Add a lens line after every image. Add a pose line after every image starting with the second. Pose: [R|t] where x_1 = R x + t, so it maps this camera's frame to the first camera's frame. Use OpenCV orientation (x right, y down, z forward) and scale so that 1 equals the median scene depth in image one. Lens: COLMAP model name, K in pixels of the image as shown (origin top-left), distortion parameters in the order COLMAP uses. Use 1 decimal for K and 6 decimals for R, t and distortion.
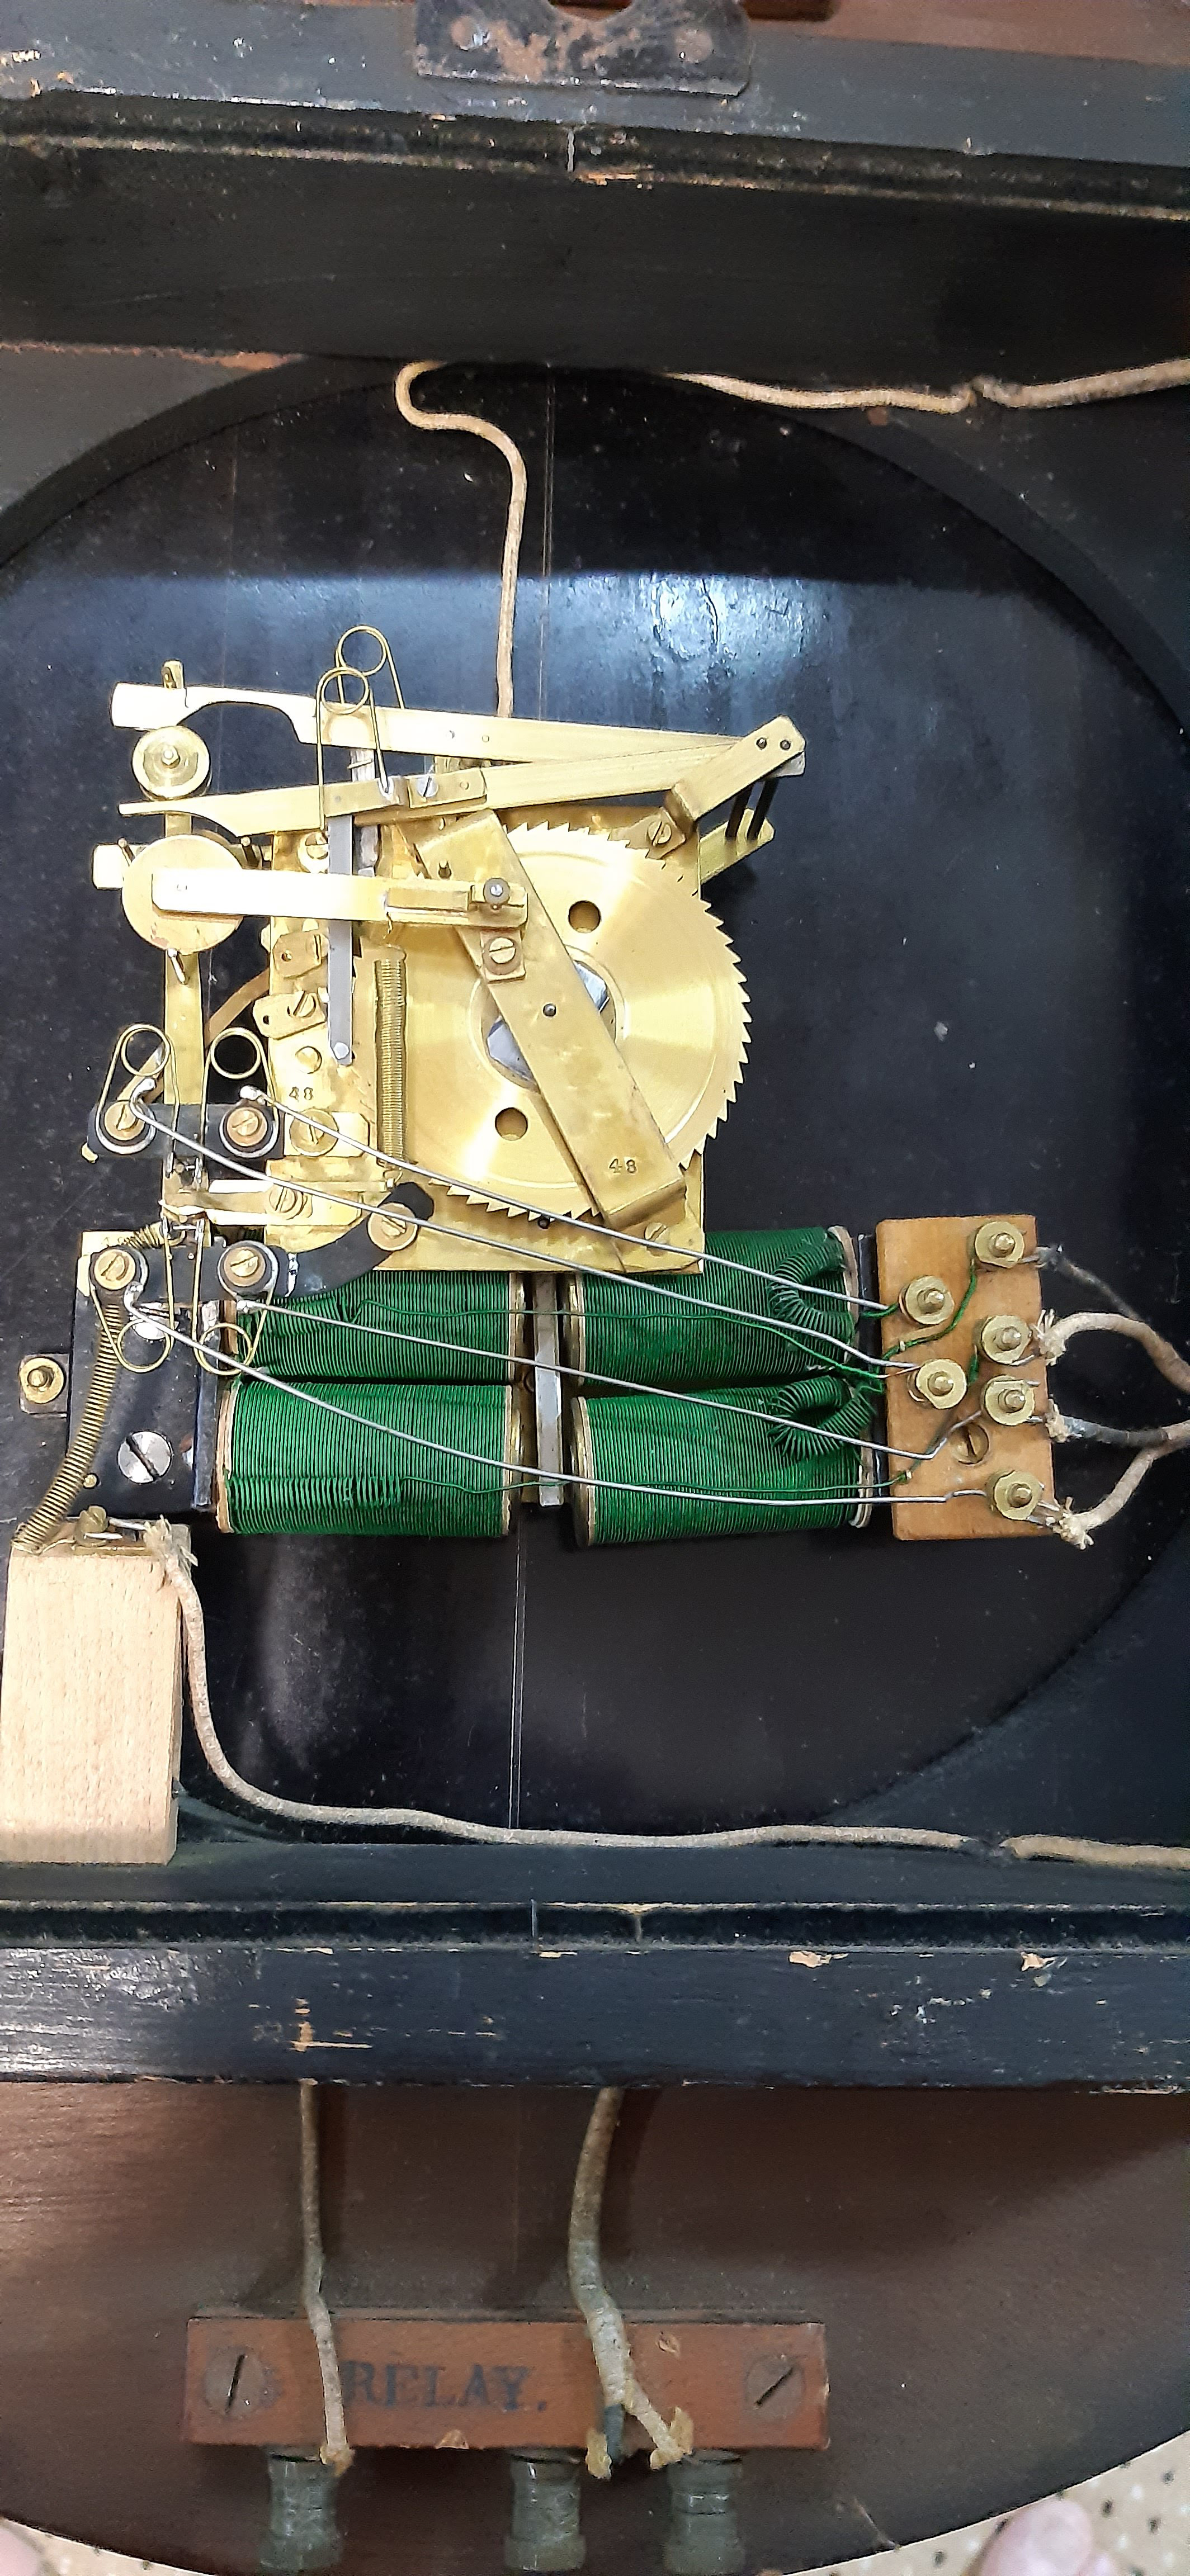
lens RADIAL K [[2130.5, 0, 603.3], [0, 2130.5, 1255.5], [0, 0, 1]] dist [0.108345, -0.314489]
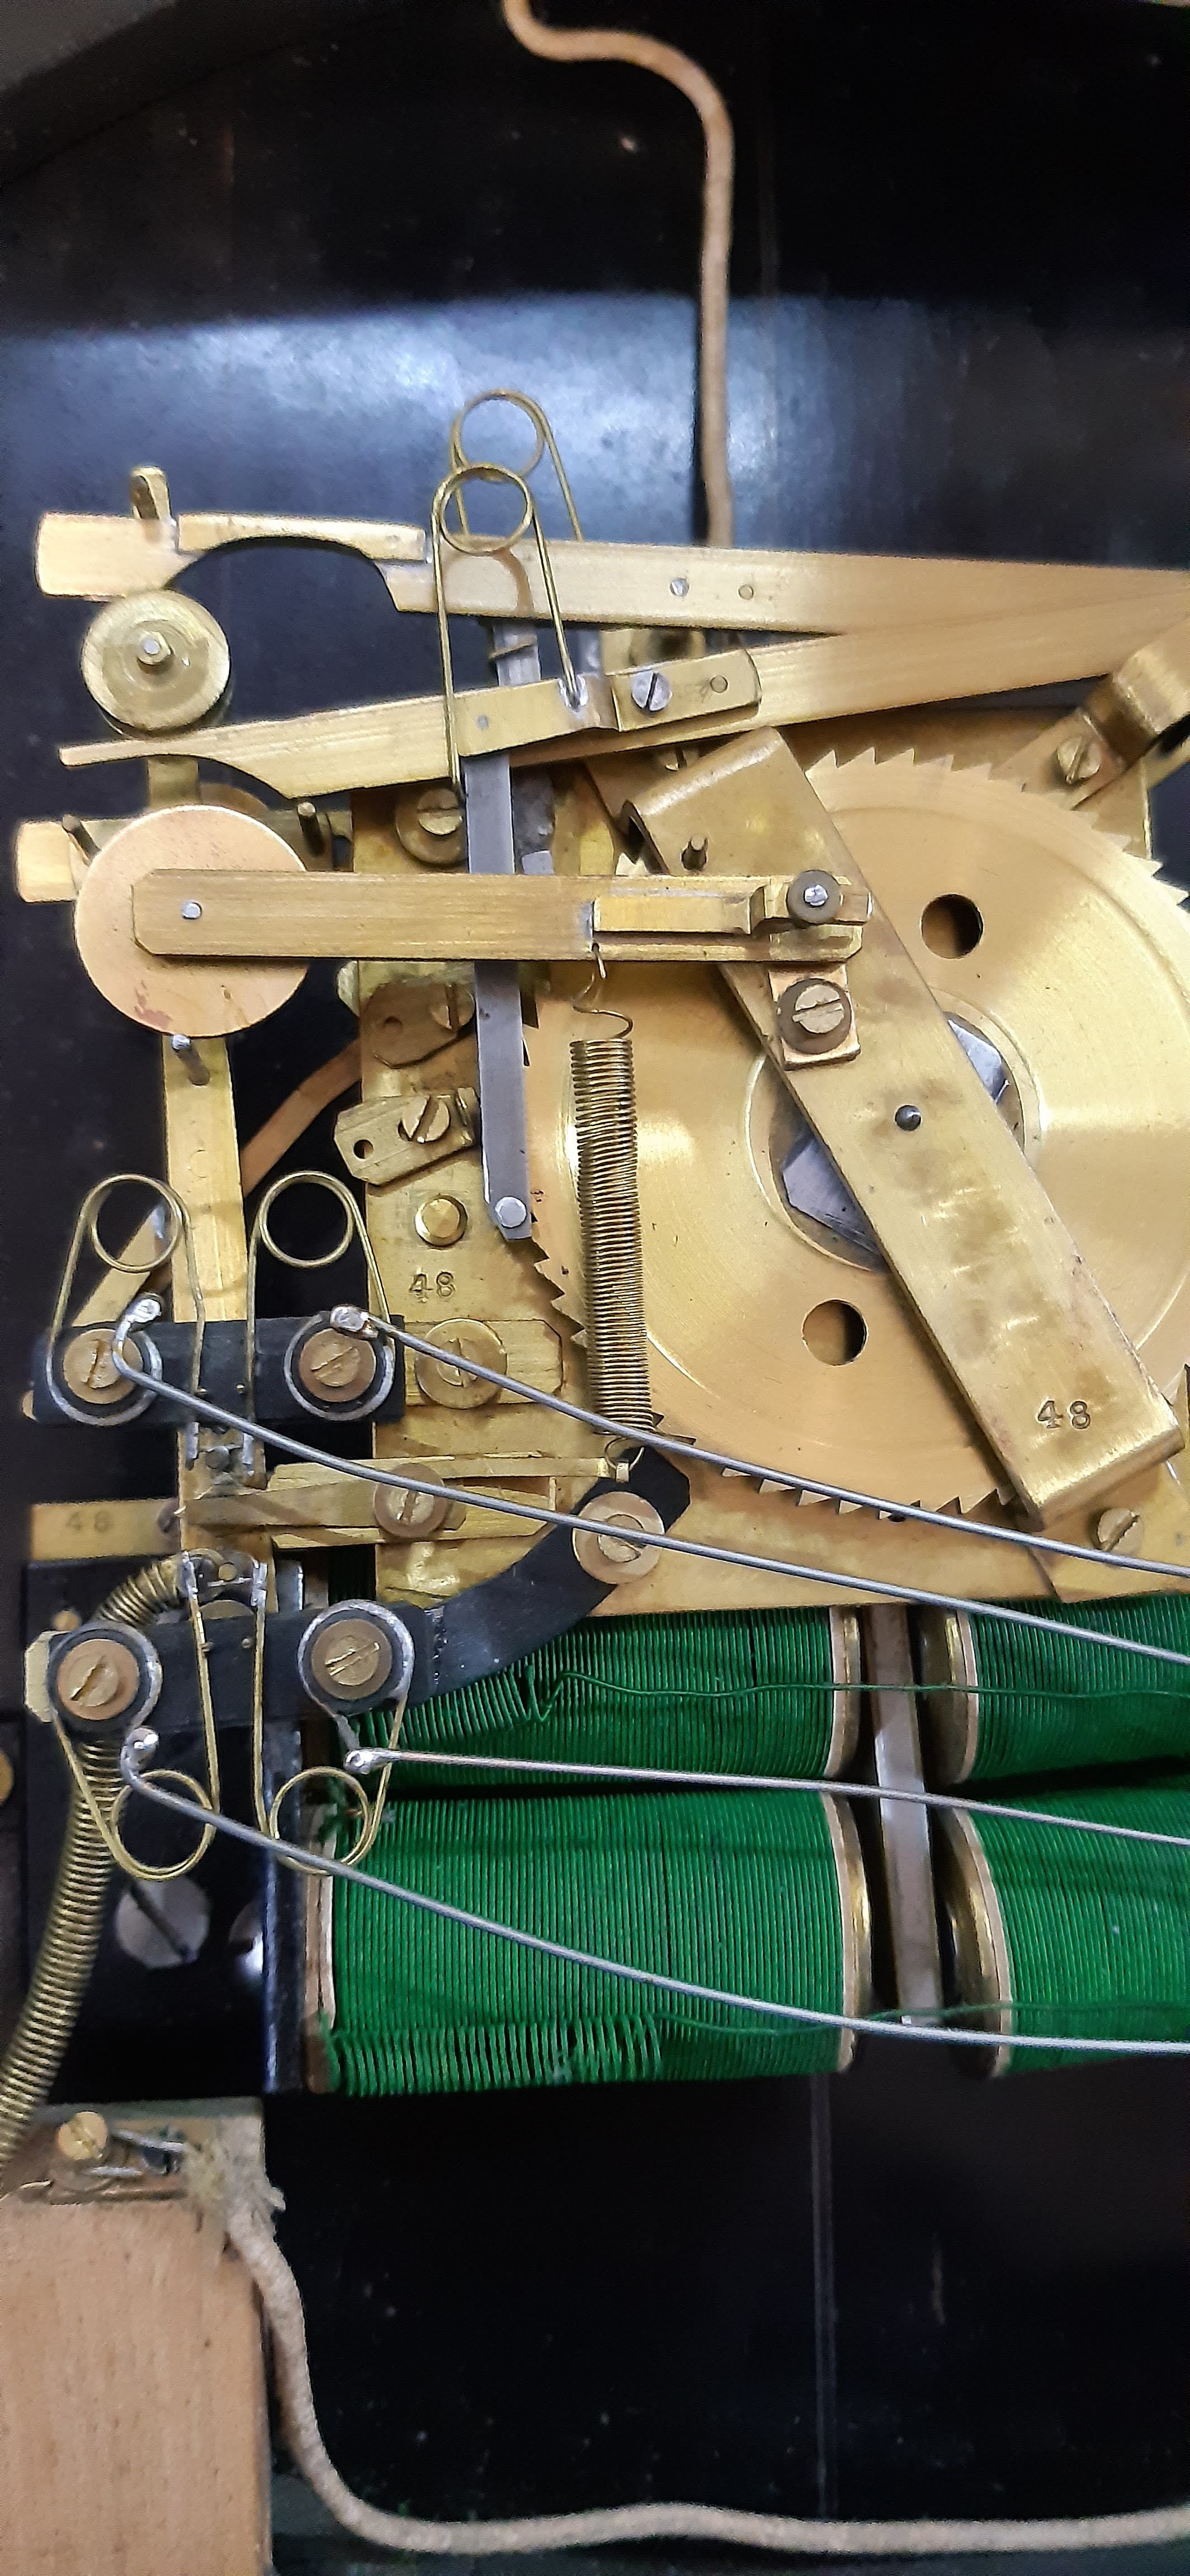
lens RADIAL K [[2130.5, 0, 603.3], [0, 2130.5, 1255.5], [0, 0, 1]] dist [0.108345, -0.314489]
pose [[0.999090, -0.038875, 0.017563, -0.108409], [0.037721, 0.997375, 0.061803, -0.114775], [-0.019920, -0.061084, 0.997934, 0.473344]]
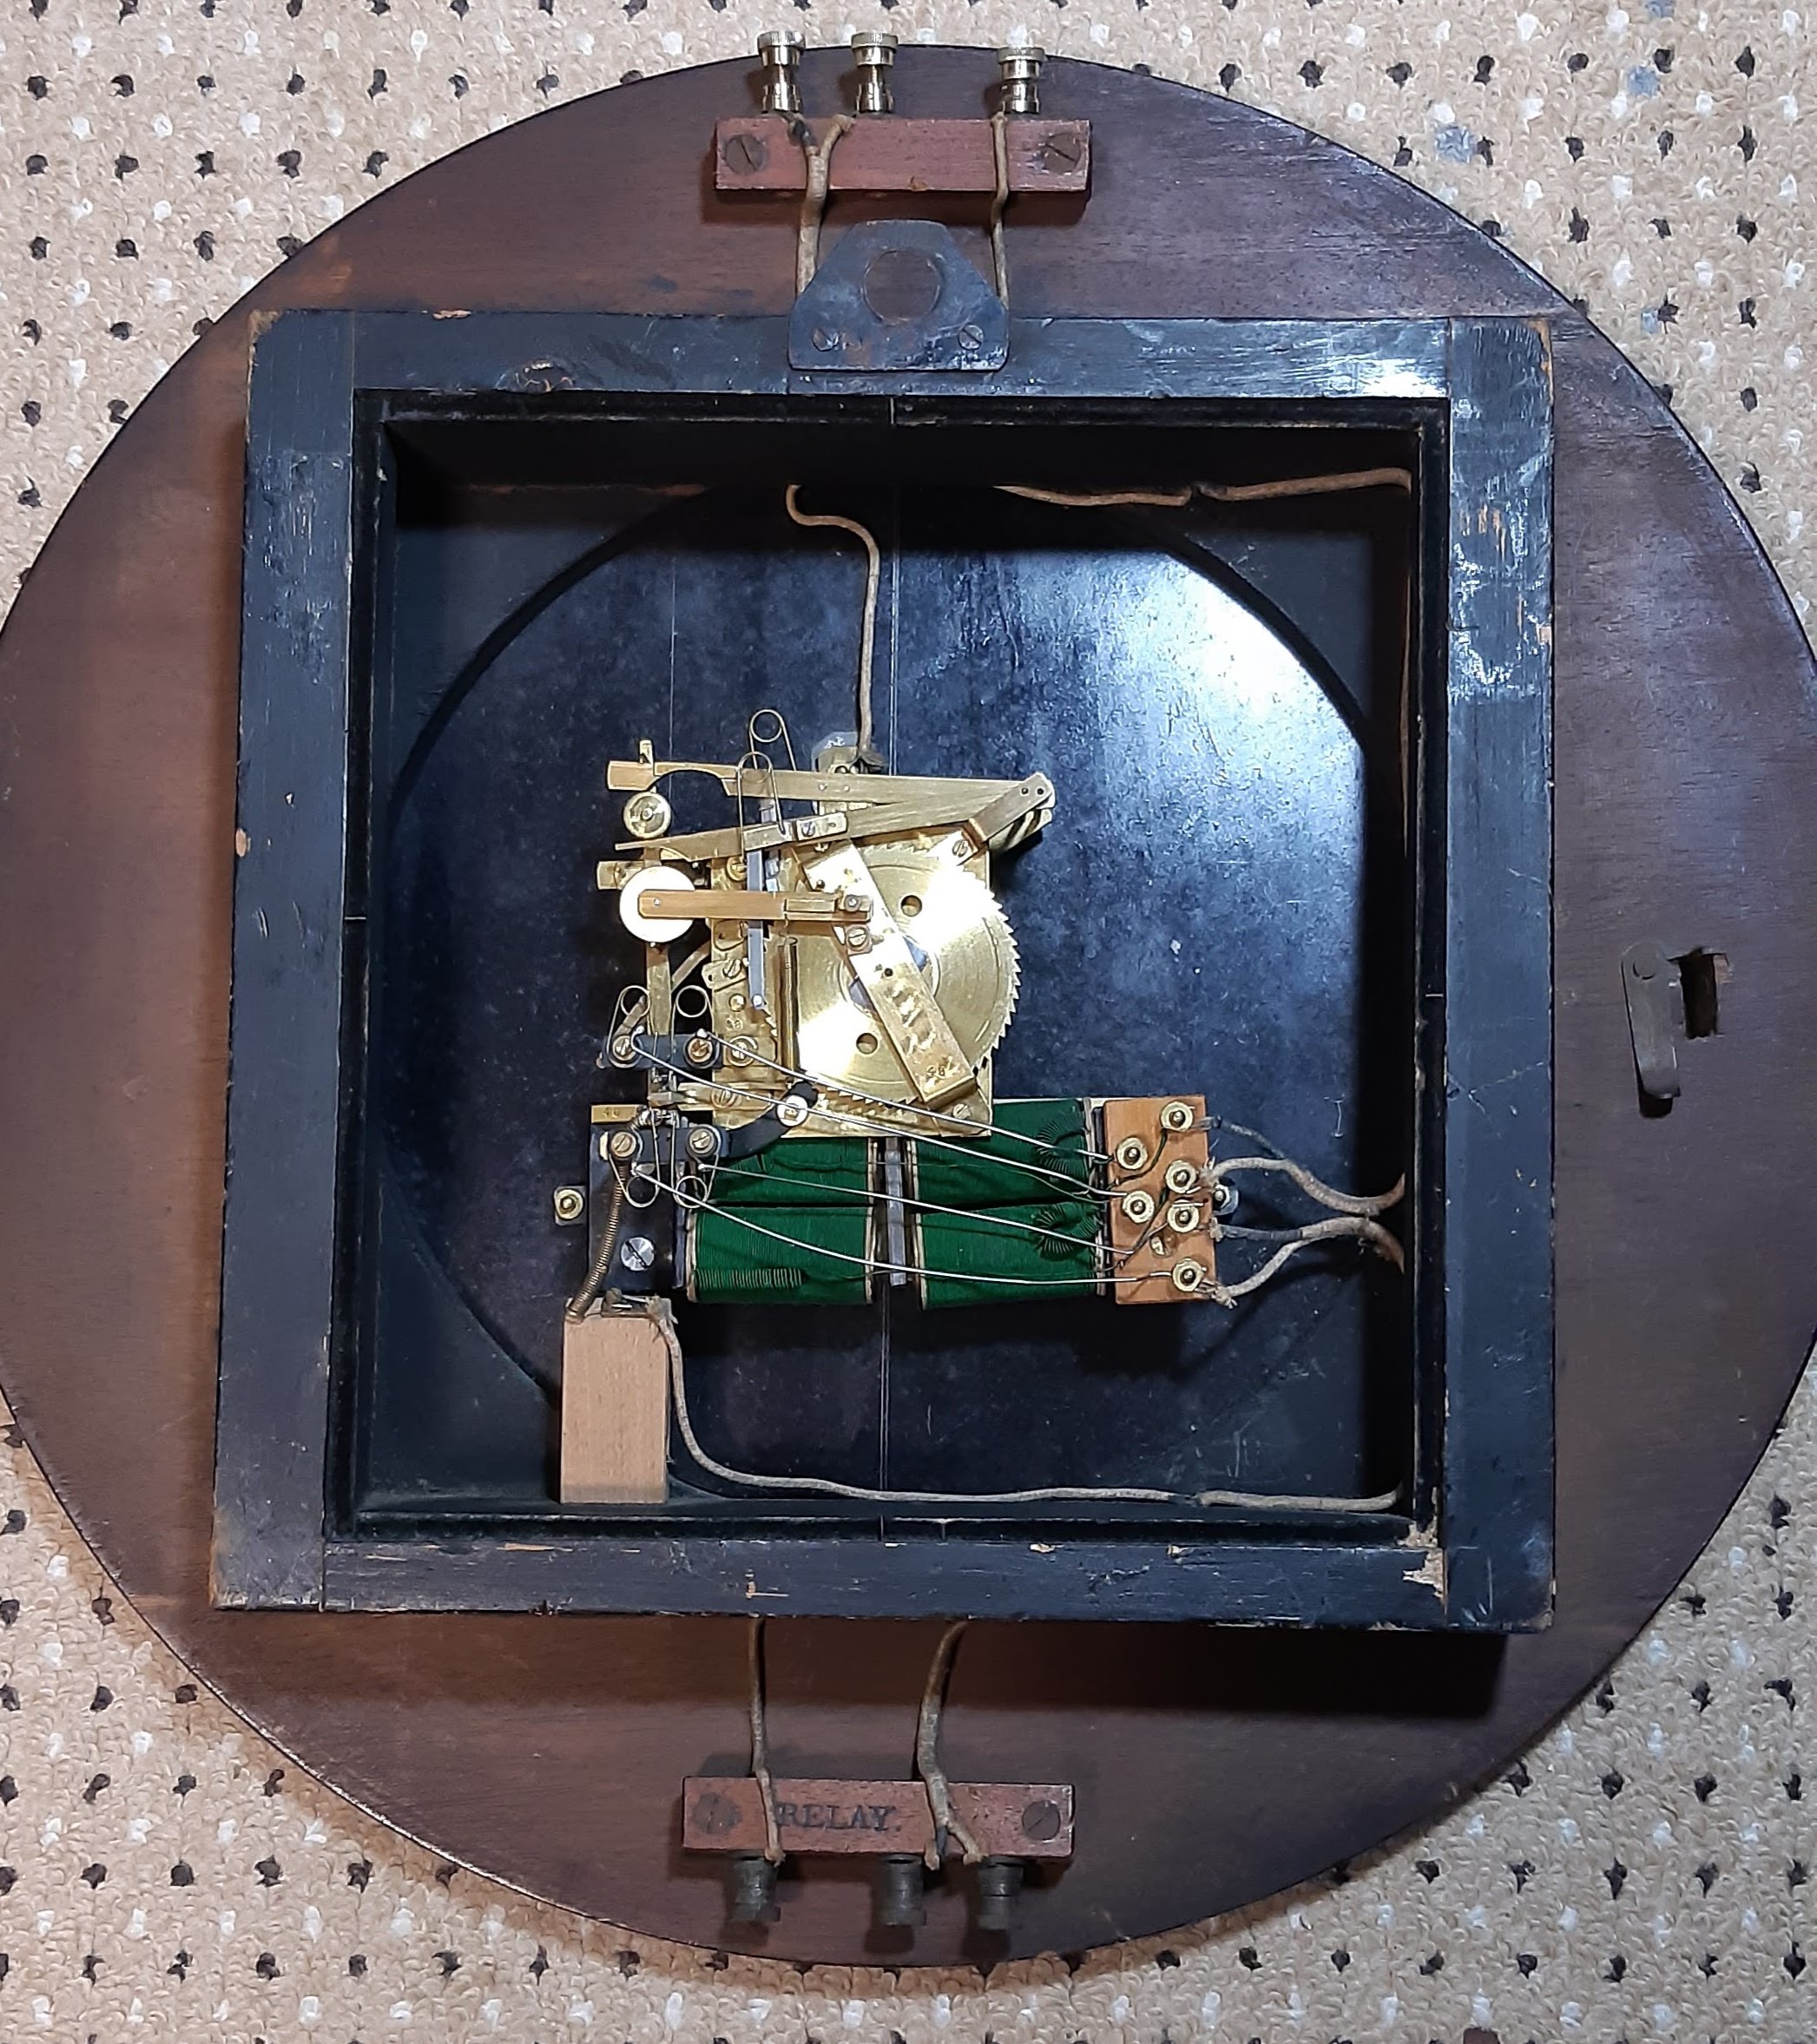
lens RADIAL K [[3802.8, 0, 908.5], [0, 3802.8, 1022.0], [0, 0, 1]] dist [-0.000881, 0.064616]
pose [[0.996084, -0.015167, -0.087107, 0.229999], [0.021178, 0.997426, 0.068499, -0.266623], [0.085843, -0.070076, 0.993841, -1.764405]]
